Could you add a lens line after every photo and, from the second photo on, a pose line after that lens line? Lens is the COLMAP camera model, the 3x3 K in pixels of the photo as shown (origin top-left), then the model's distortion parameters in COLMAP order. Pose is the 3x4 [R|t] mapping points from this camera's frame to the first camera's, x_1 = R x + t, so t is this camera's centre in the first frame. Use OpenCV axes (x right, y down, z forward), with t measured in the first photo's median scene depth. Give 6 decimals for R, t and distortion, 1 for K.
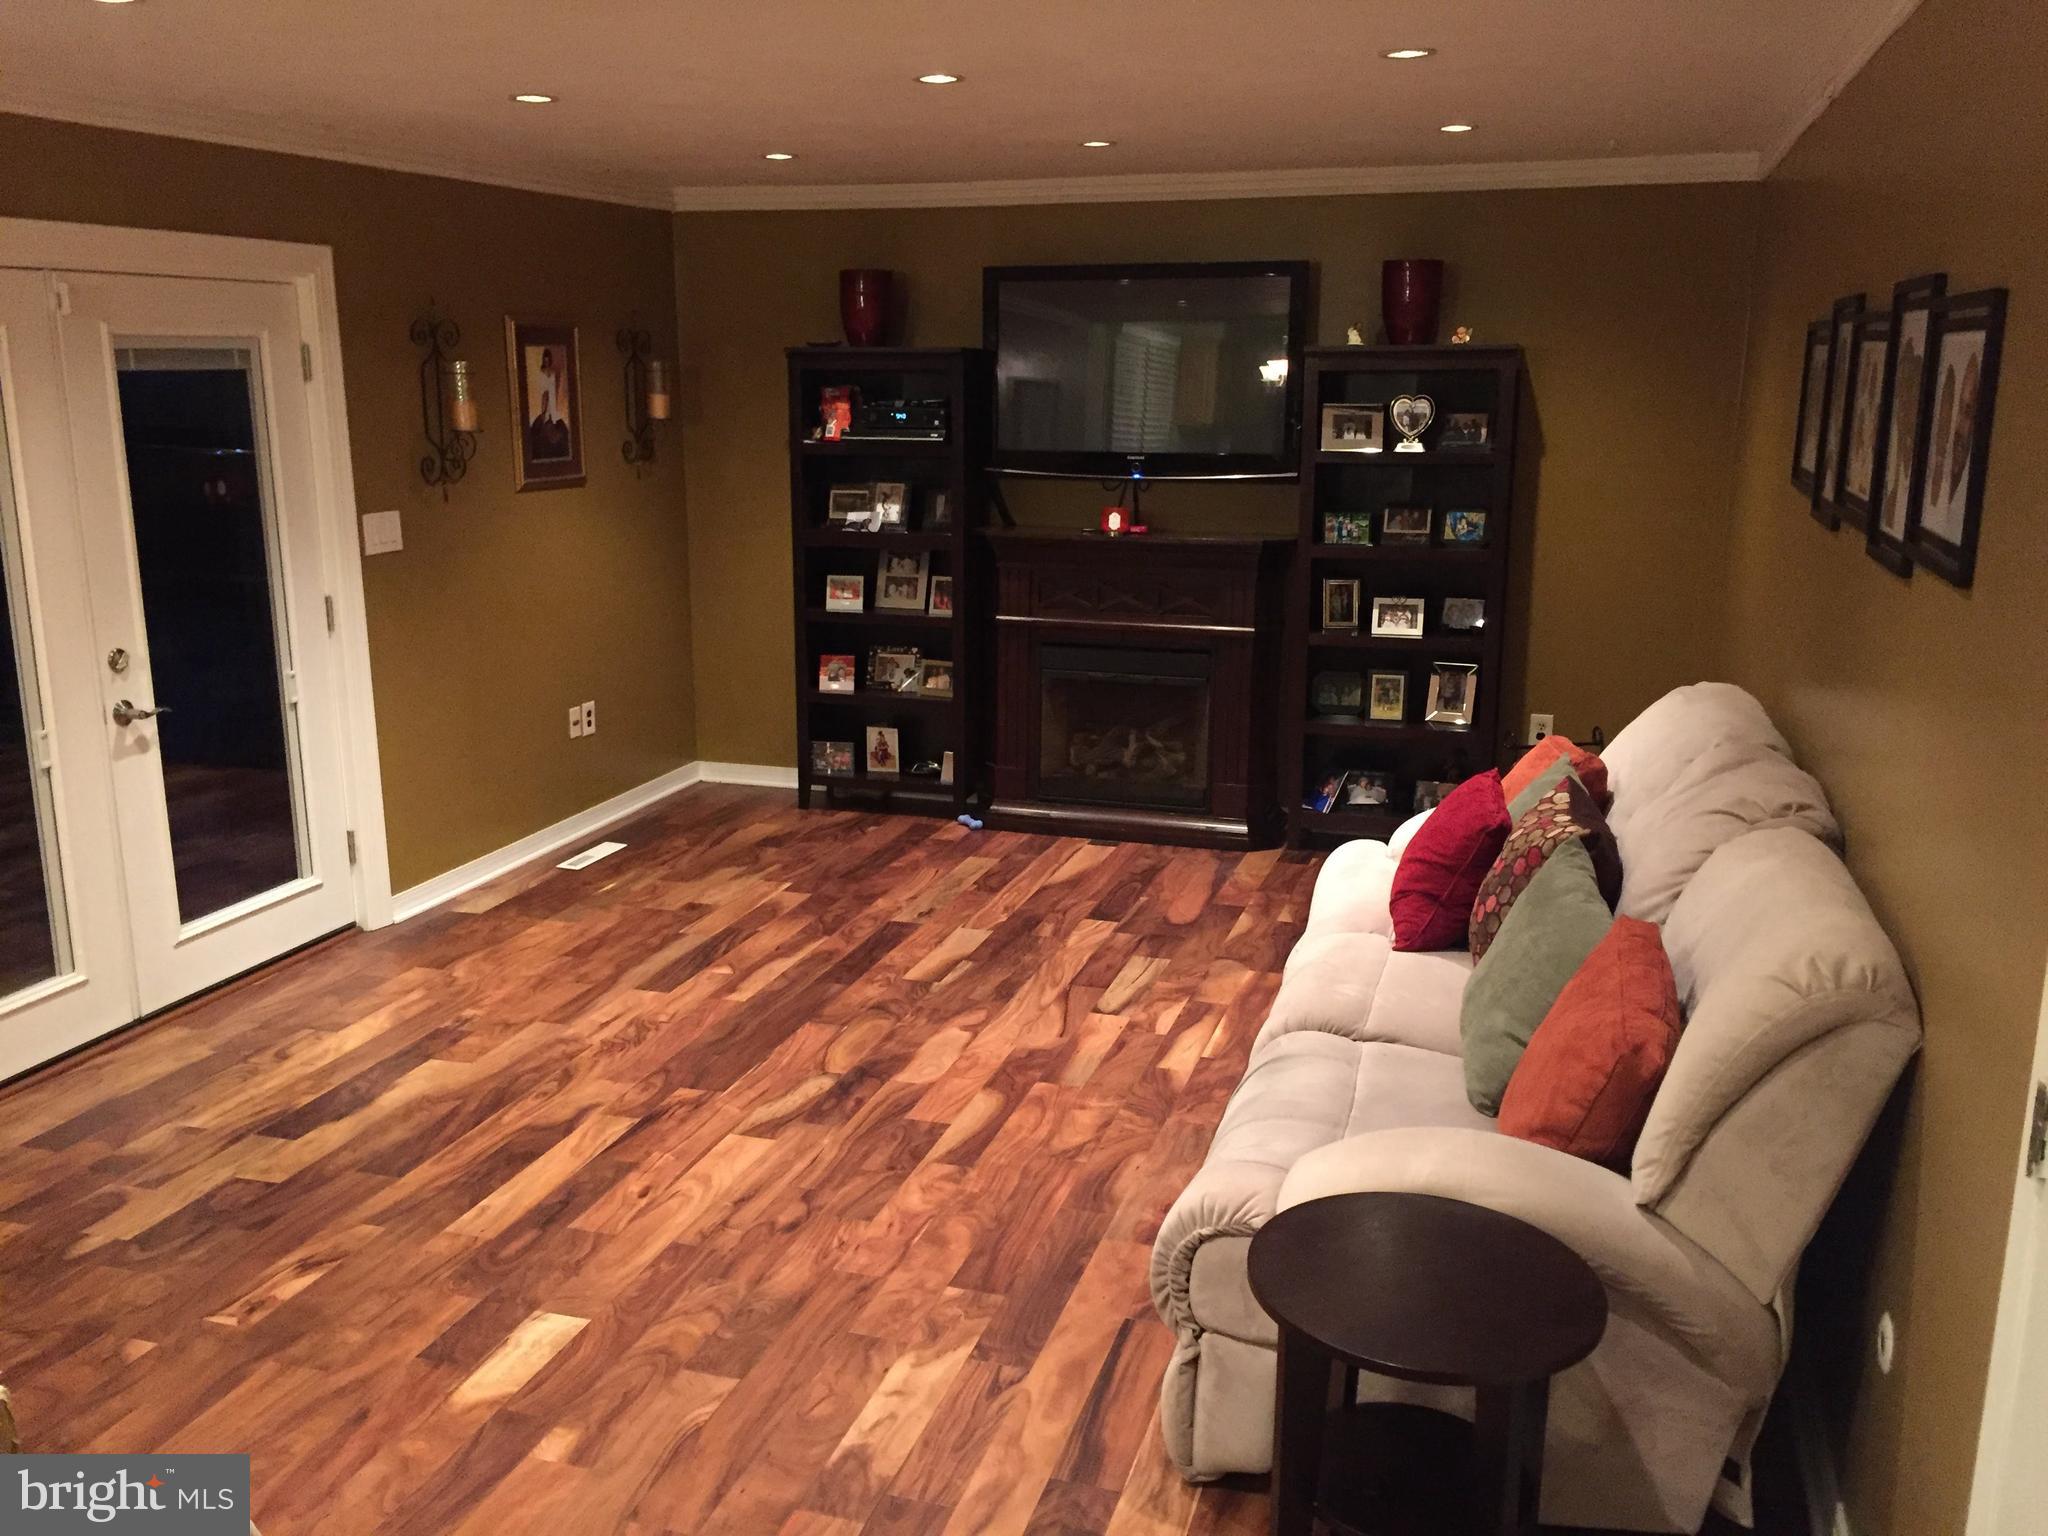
lens RADIAL K [[1748.2, 0, 1026.0], [0, 1748.2, 766.6], [0, 0, 1]] dist [0.062505, -0.058996]
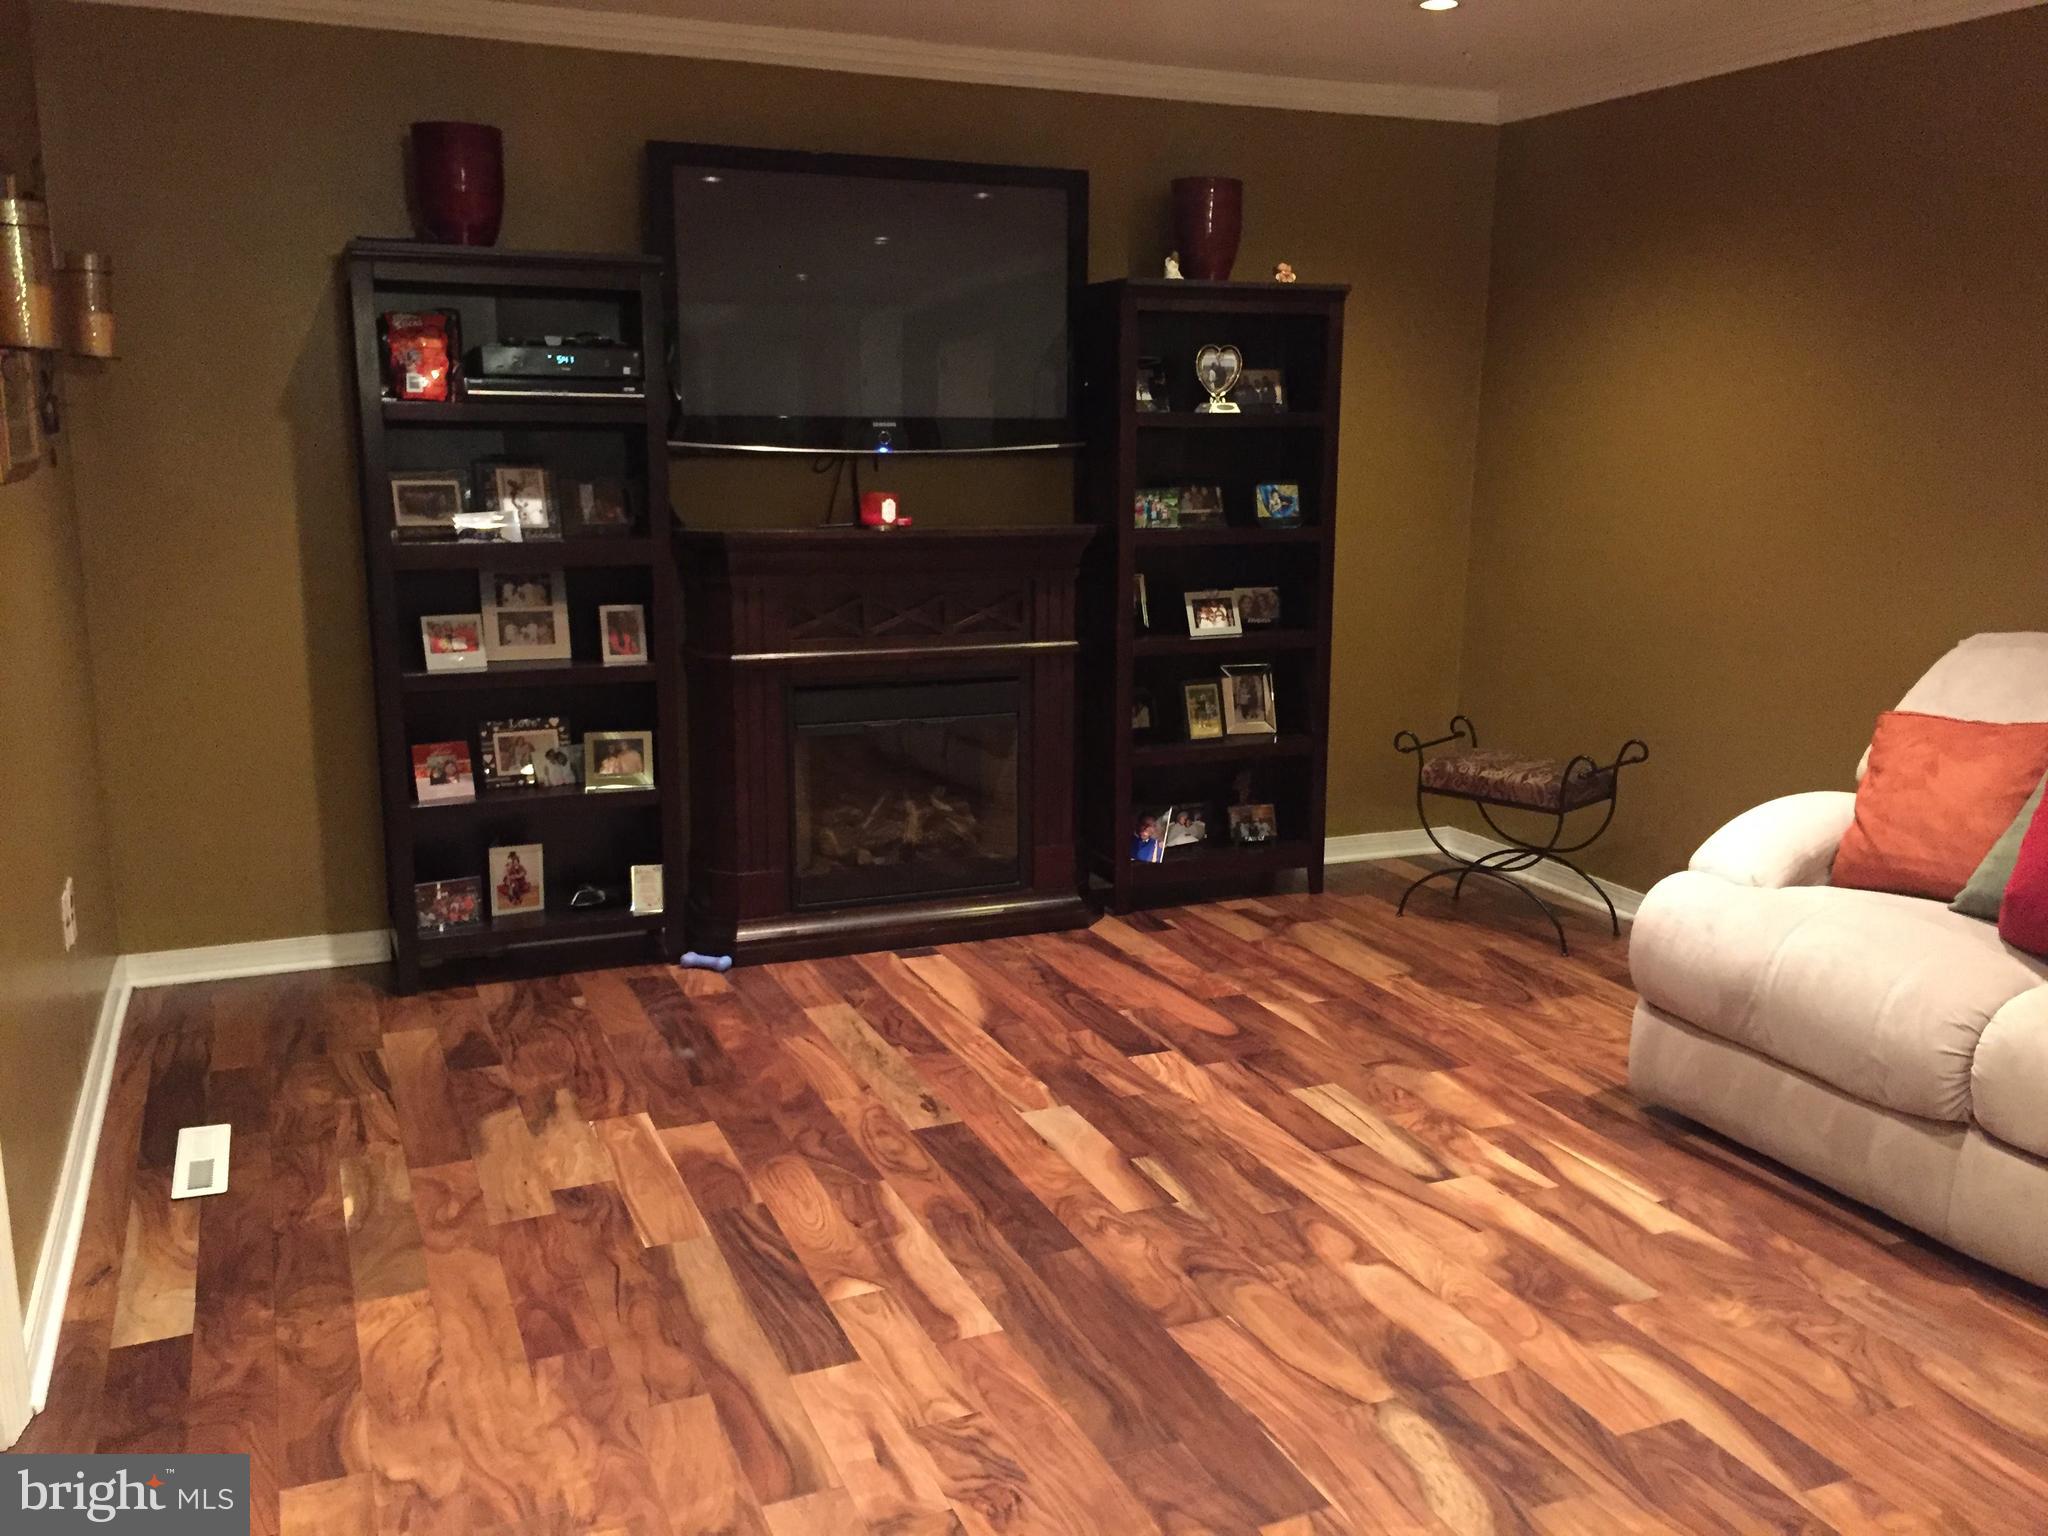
lens RADIAL K [[1748.2, 0, 1022.5], [0, 1748.2, 764.1], [0, 0, 1]] dist [0.062505, -0.058996]
pose [[0.761337, -0.123235, 0.636537, -0.399903], [0.135744, 0.990309, 0.029368, -0.052540], [-0.633987, 0.064047, 0.770687, 0.432886]]
